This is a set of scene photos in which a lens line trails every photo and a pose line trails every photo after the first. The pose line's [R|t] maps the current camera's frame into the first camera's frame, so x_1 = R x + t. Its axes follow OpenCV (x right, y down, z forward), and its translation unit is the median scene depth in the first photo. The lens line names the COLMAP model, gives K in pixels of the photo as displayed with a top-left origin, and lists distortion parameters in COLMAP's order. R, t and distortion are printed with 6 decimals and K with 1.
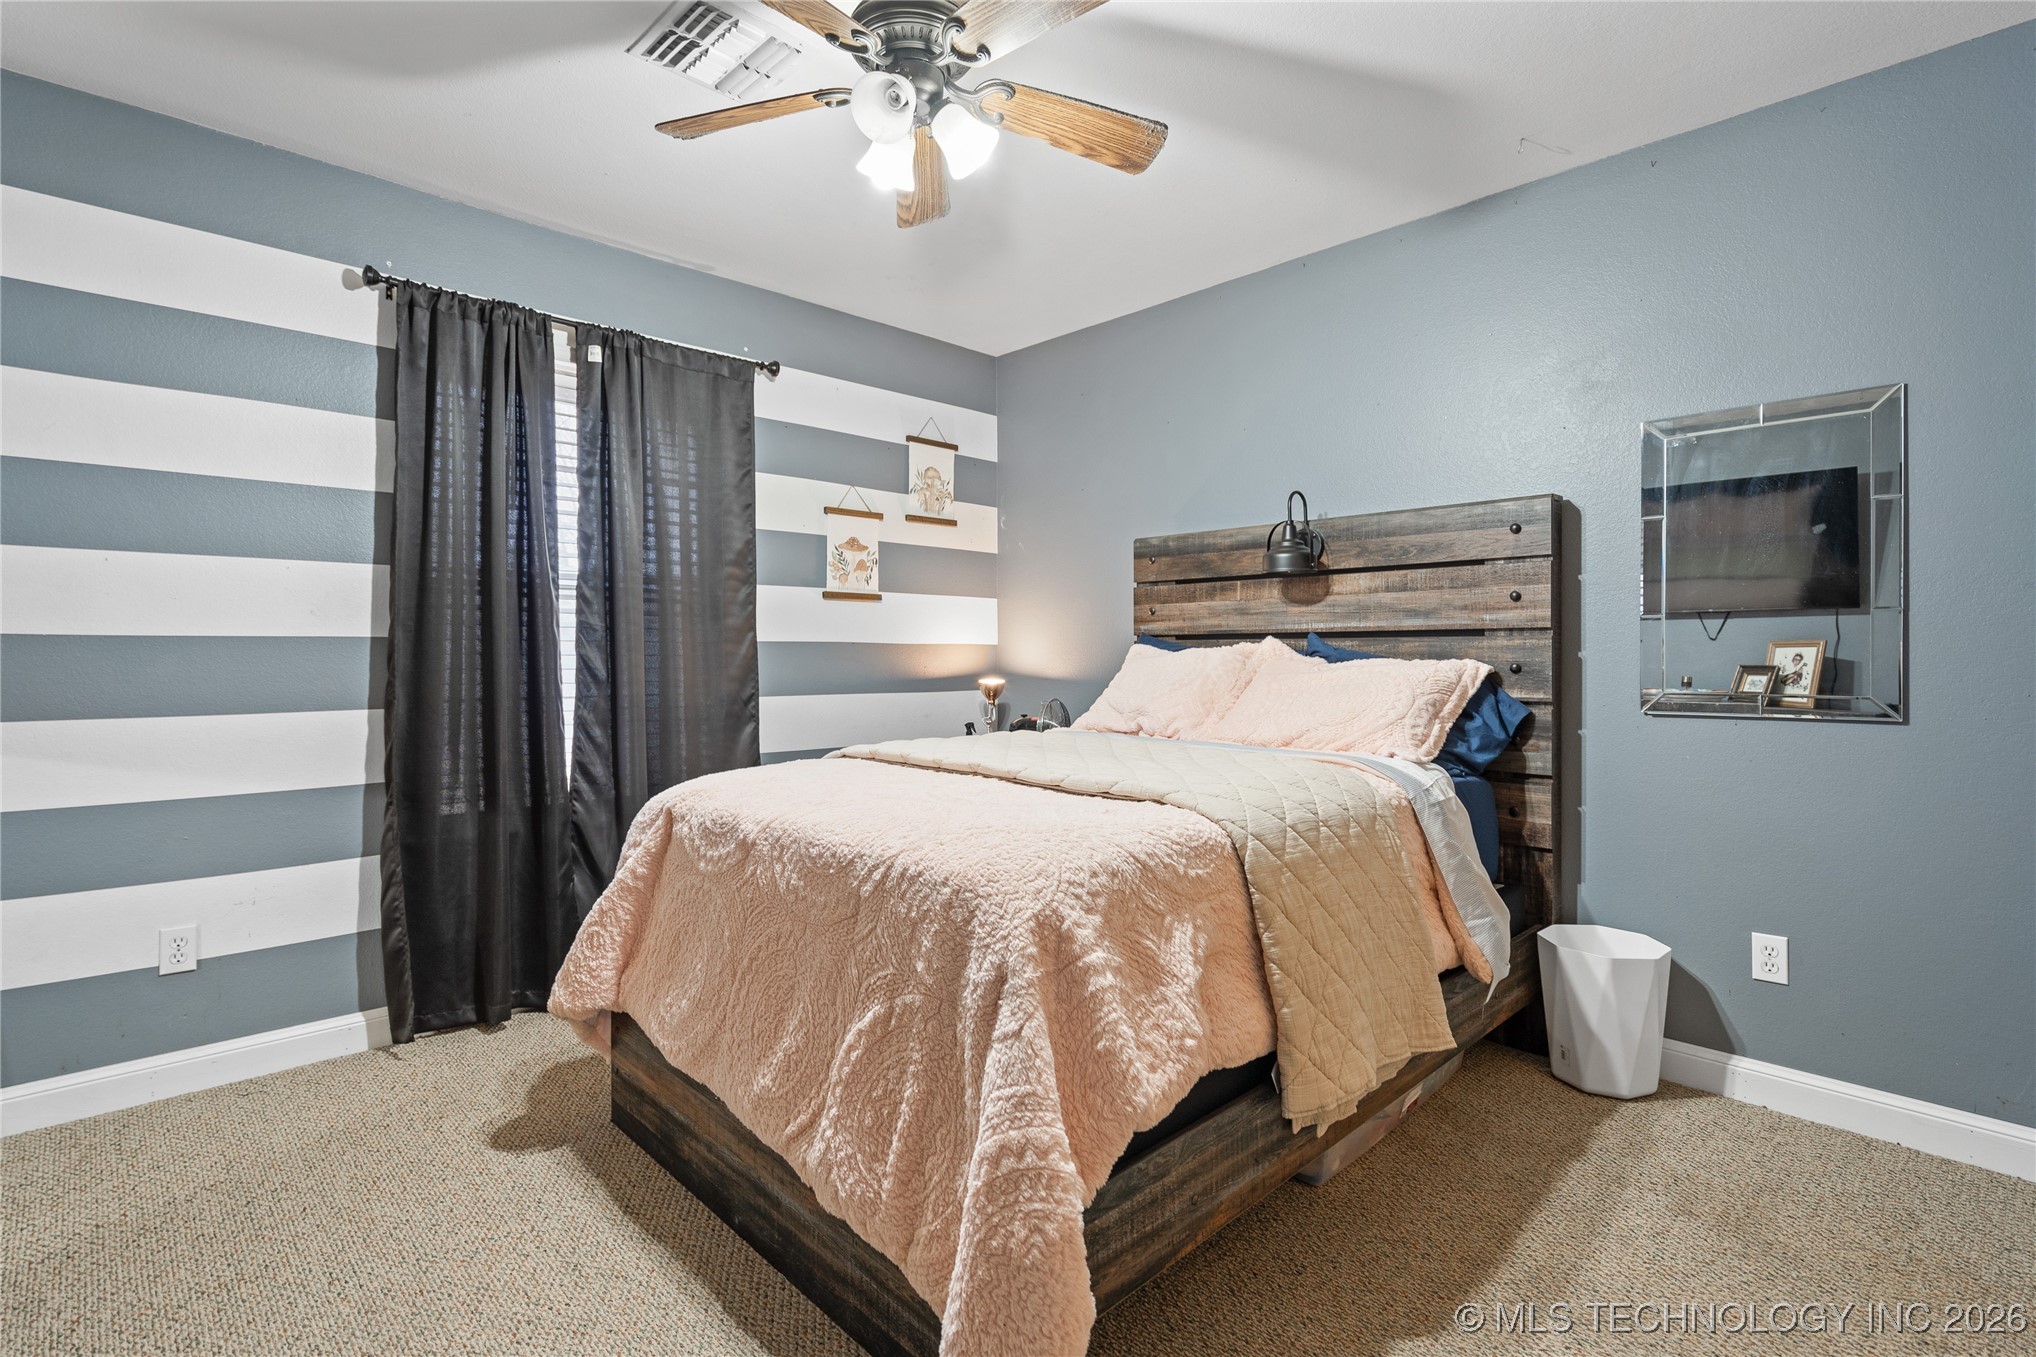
lens RADIAL K [[950.3, 0, 1021.5], [0, 950.3, 662.4], [0, 0, 1]] dist [-0.000351, 0.001893]
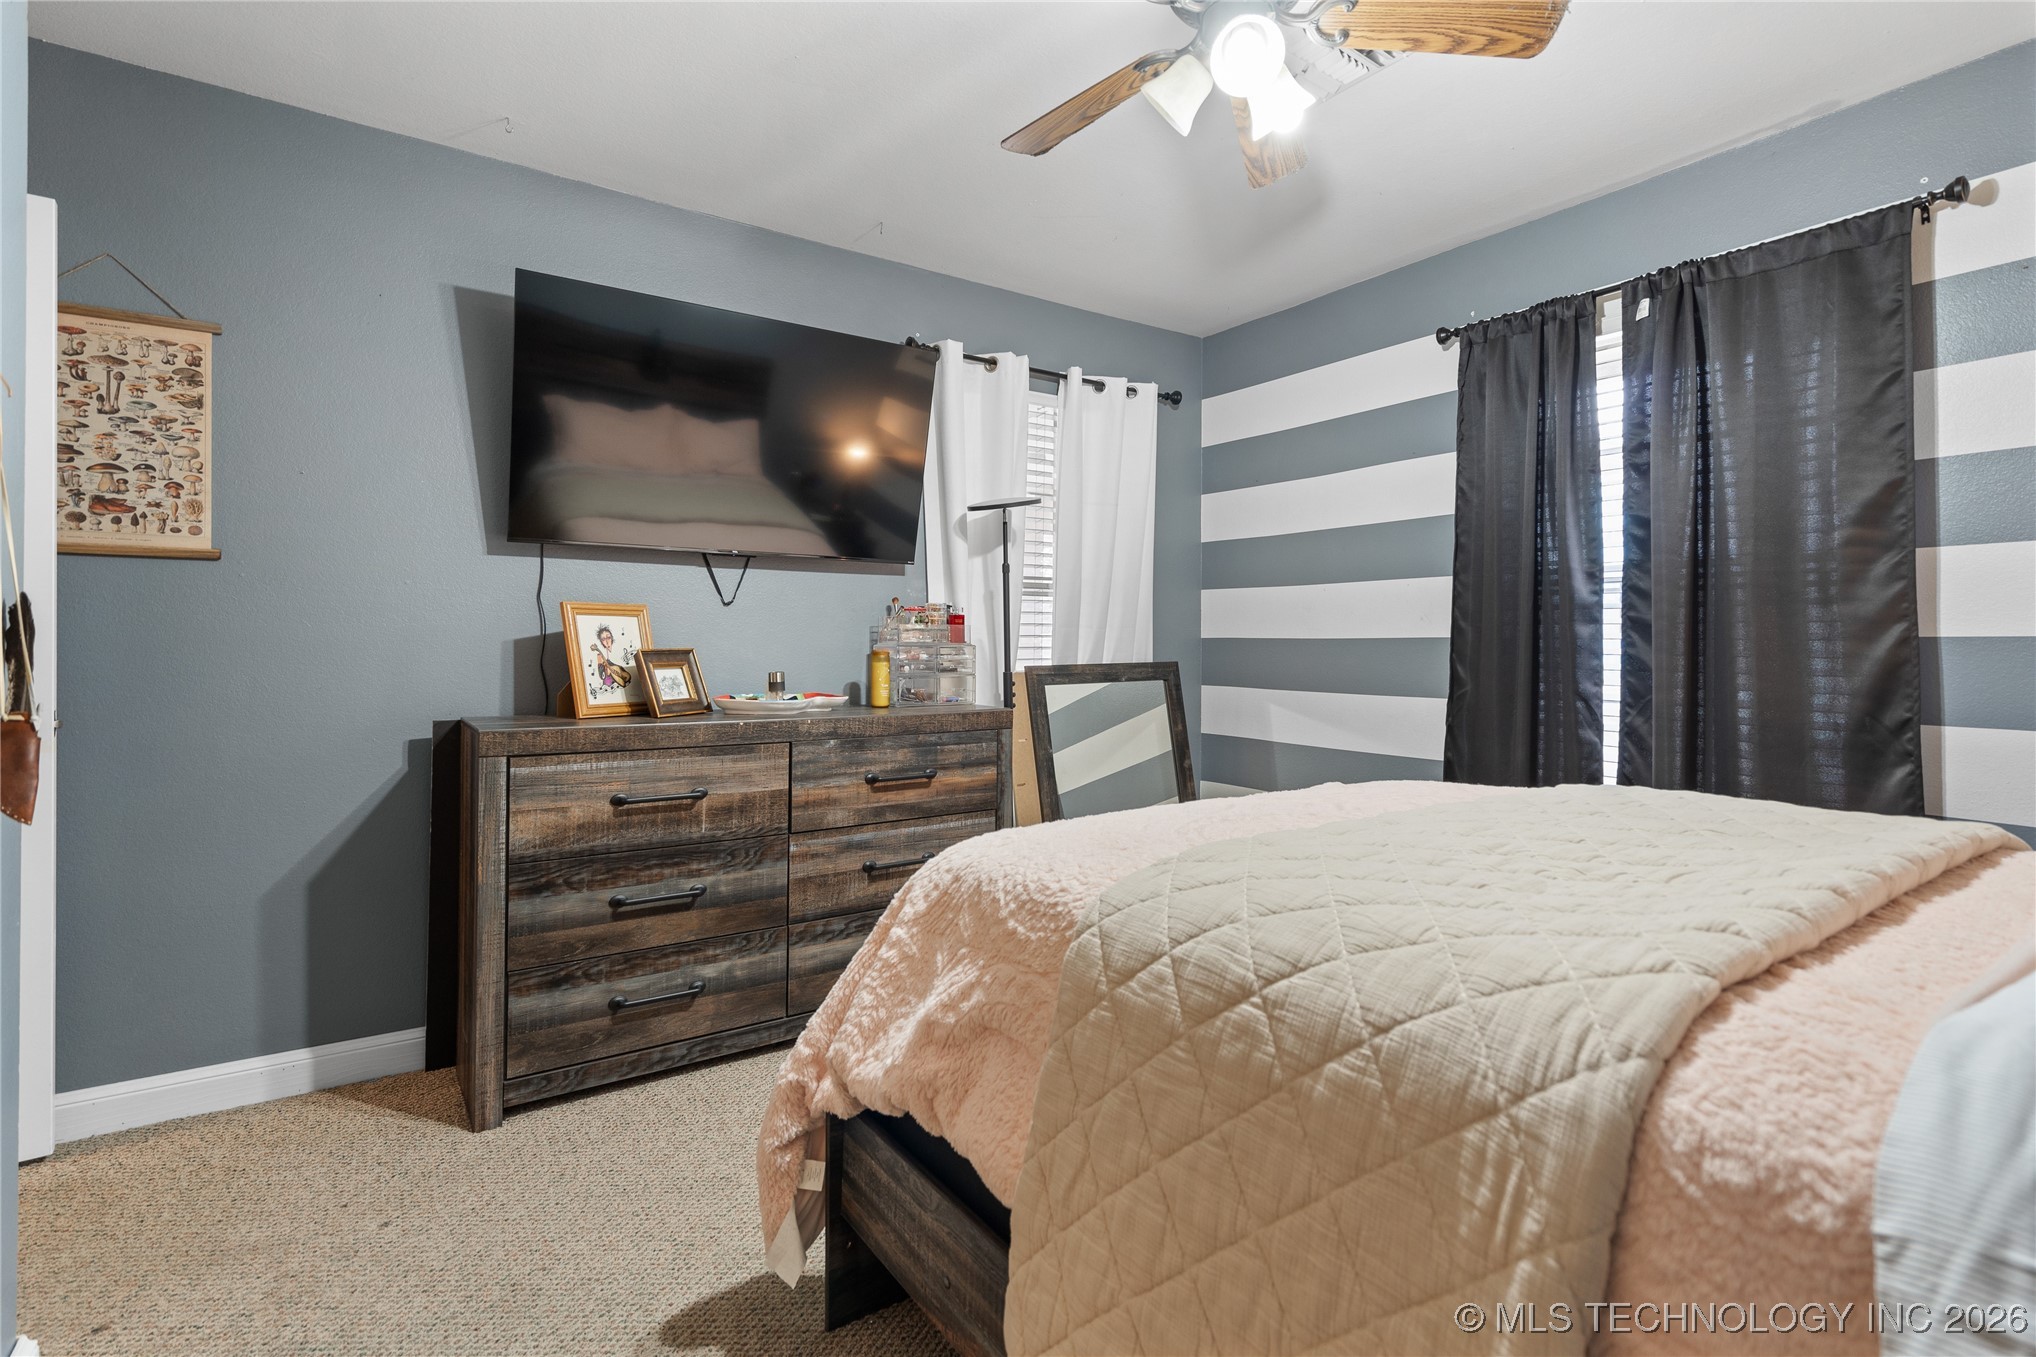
lens RADIAL K [[950.3, 0, 1021.7], [0, 950.3, 643.2], [0, 0, 1]] dist [-0.000351, 0.001893]
pose [[-0.151869, -0.003807, -0.988393, 0.286913], [-0.016098, 0.999869, -0.001378, -0.004711], [0.988269, 0.015701, -0.151911, 0.331054]]
